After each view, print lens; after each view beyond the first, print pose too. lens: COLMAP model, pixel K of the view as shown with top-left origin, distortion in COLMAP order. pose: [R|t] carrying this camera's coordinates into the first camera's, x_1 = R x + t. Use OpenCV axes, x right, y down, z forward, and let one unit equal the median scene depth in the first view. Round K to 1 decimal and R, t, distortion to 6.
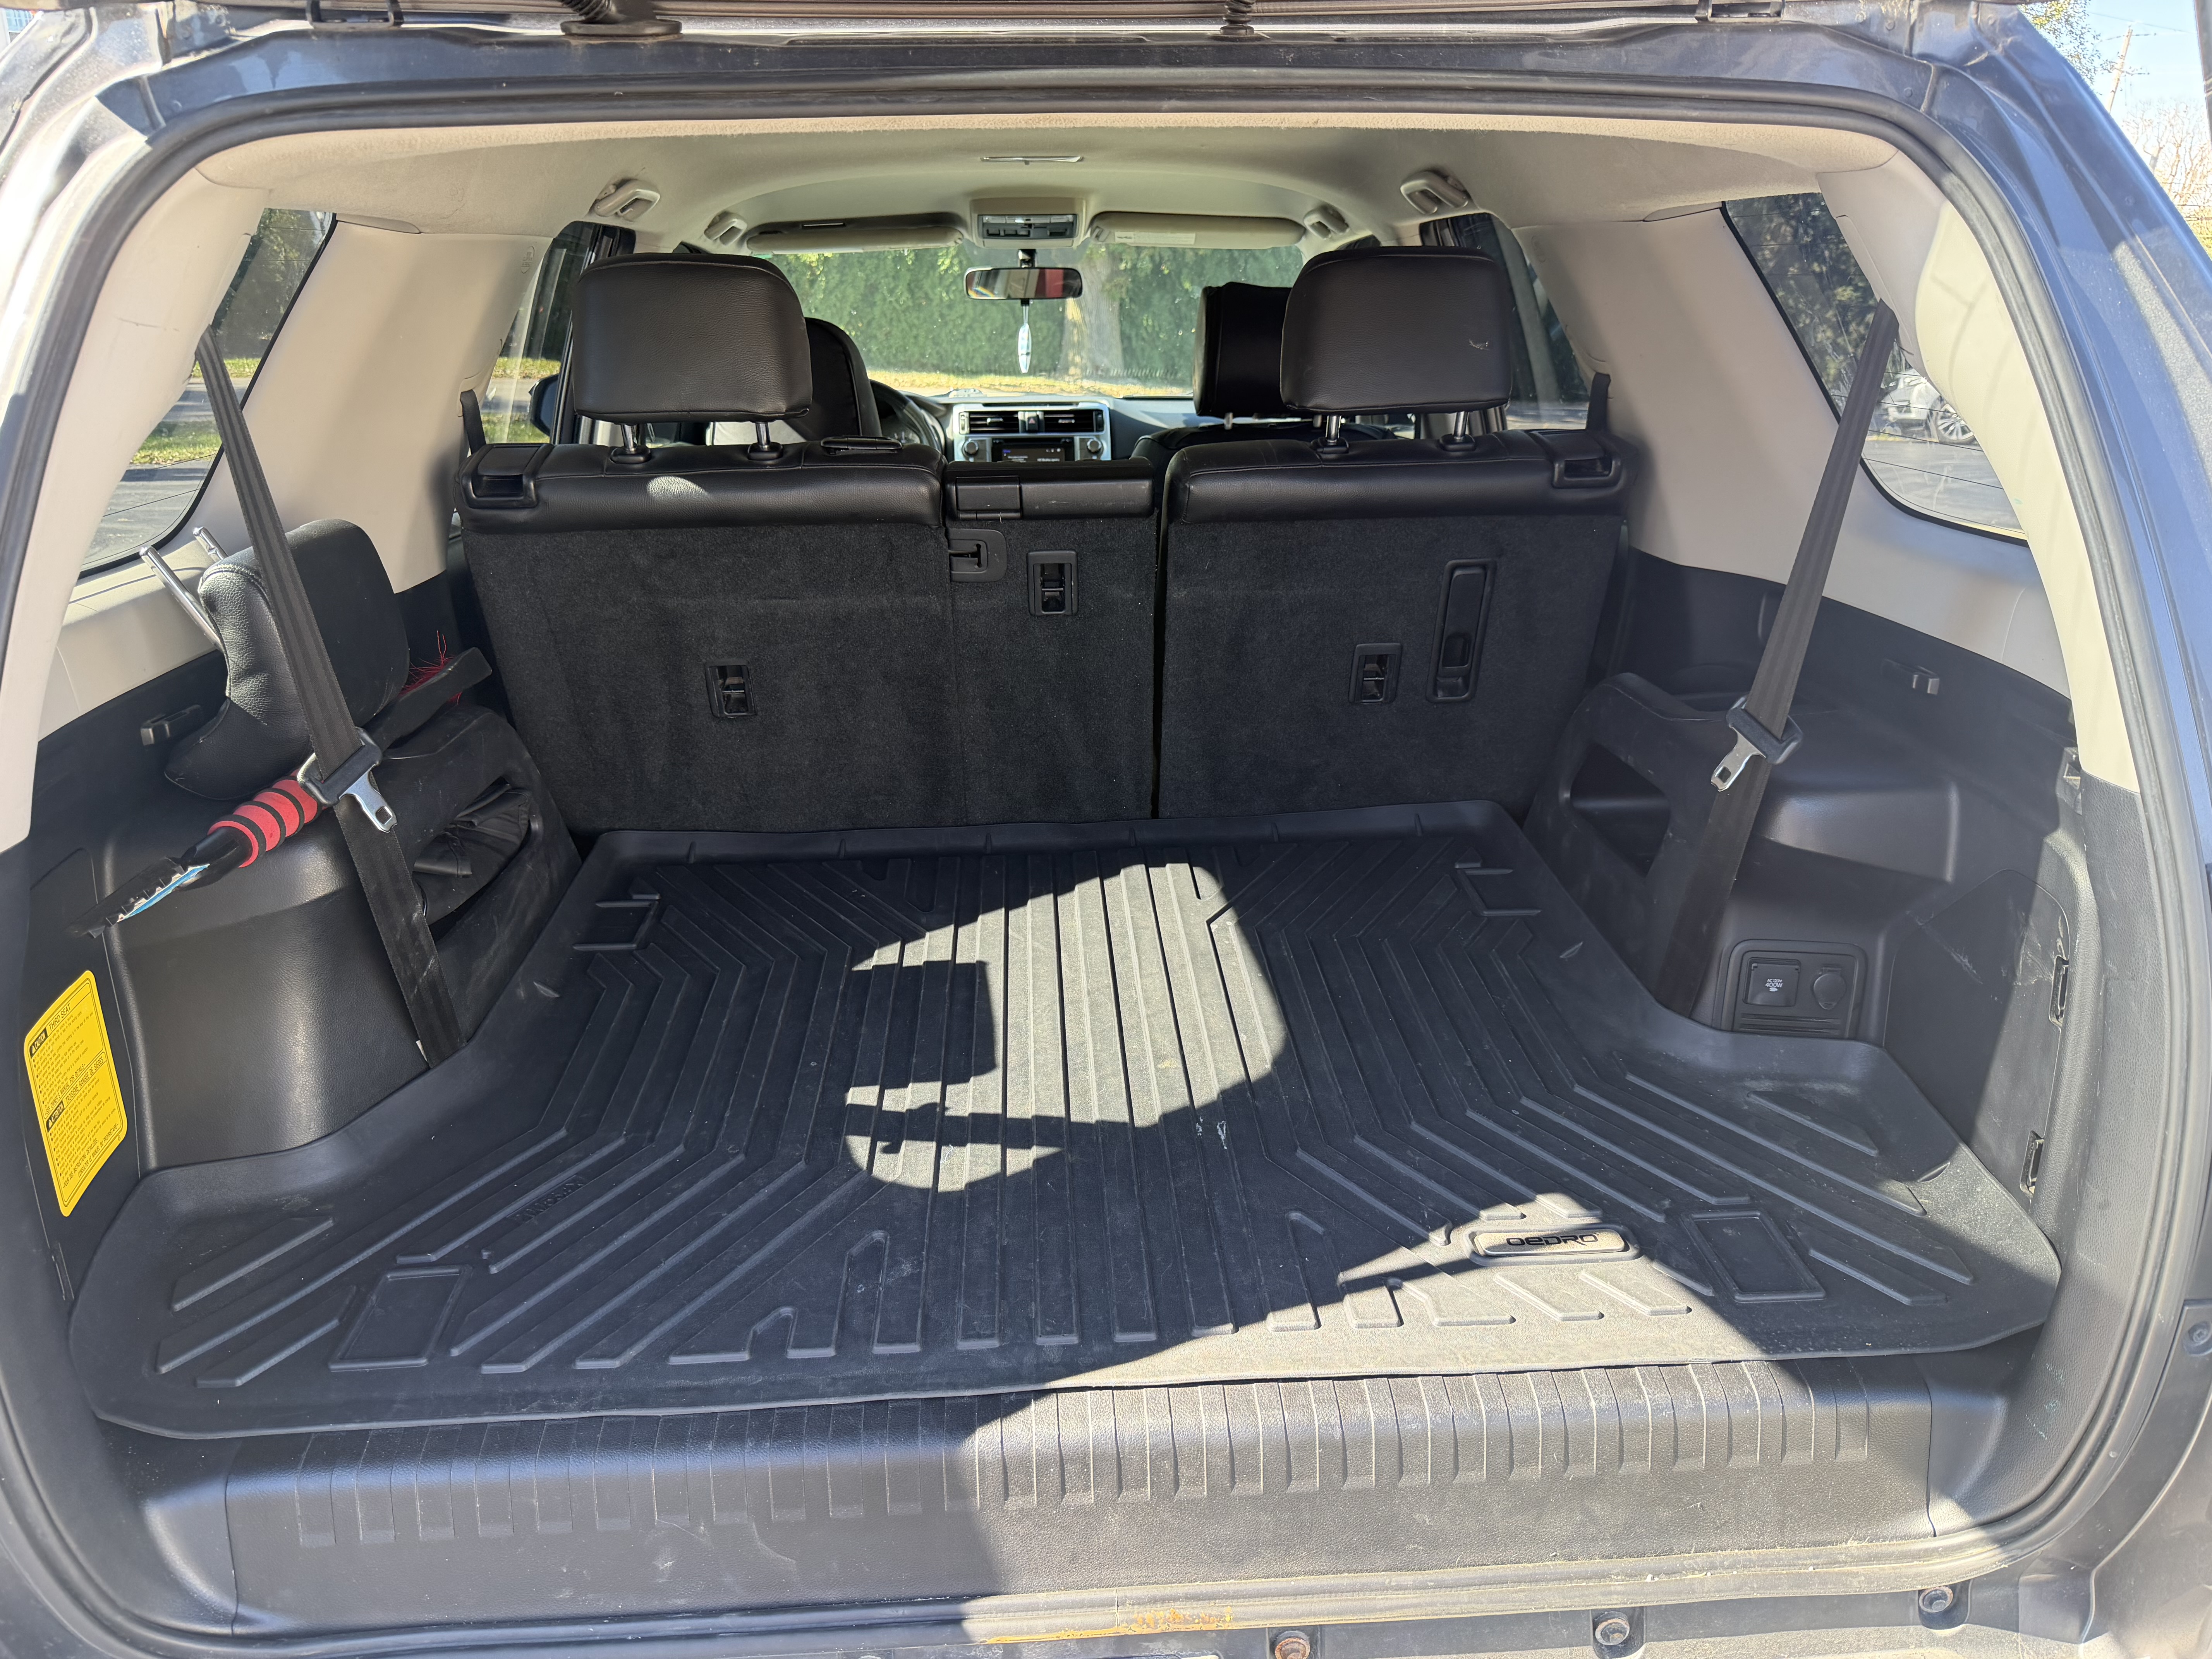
lens RADIAL K [[1546.3, 0, 1106.0], [0, 1546.3, 829.5], [0, 0, 1]] dist [-0.003000, -0.037068]
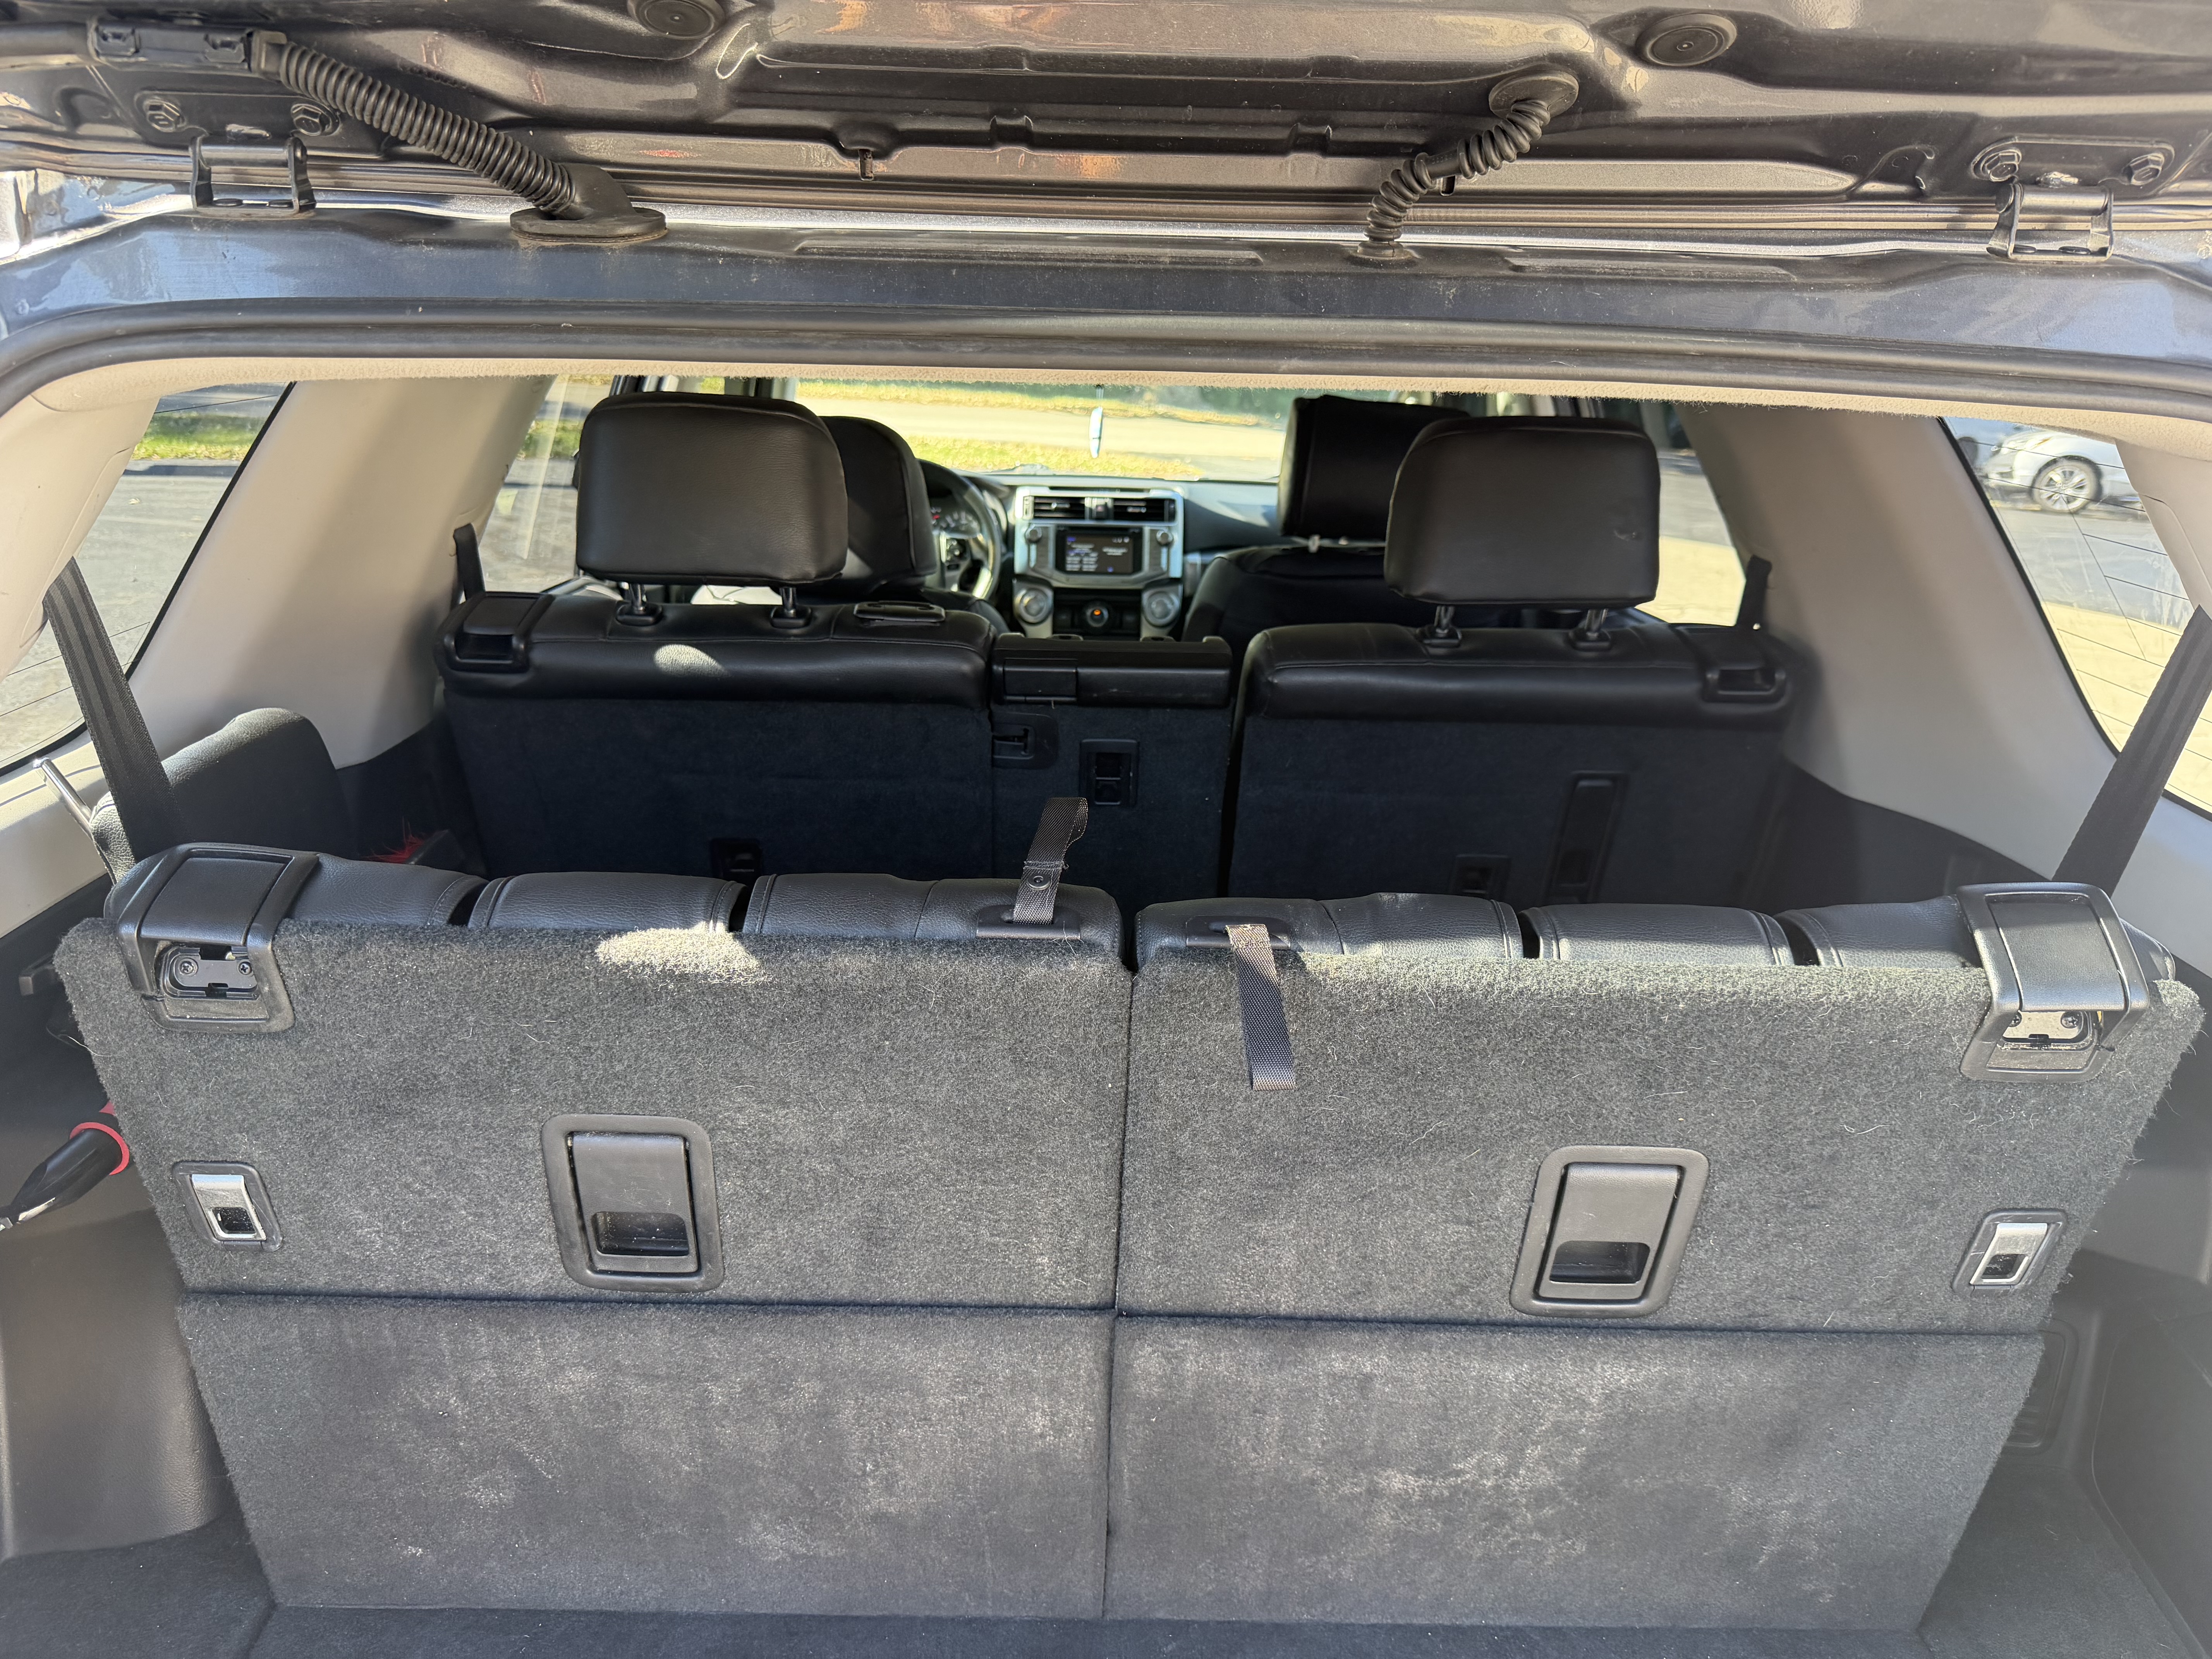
lens RADIAL K [[1568.3, 0, 1082.2], [0, 1568.3, 828.9], [0, 0, 1]] dist [0.019001, -0.068758]
pose [[0.997480, 0.052105, -0.048159, -0.005907], [-0.053195, 0.998350, -0.021625, -0.116192], [0.046953, 0.024132, 0.998606, 0.123525]]
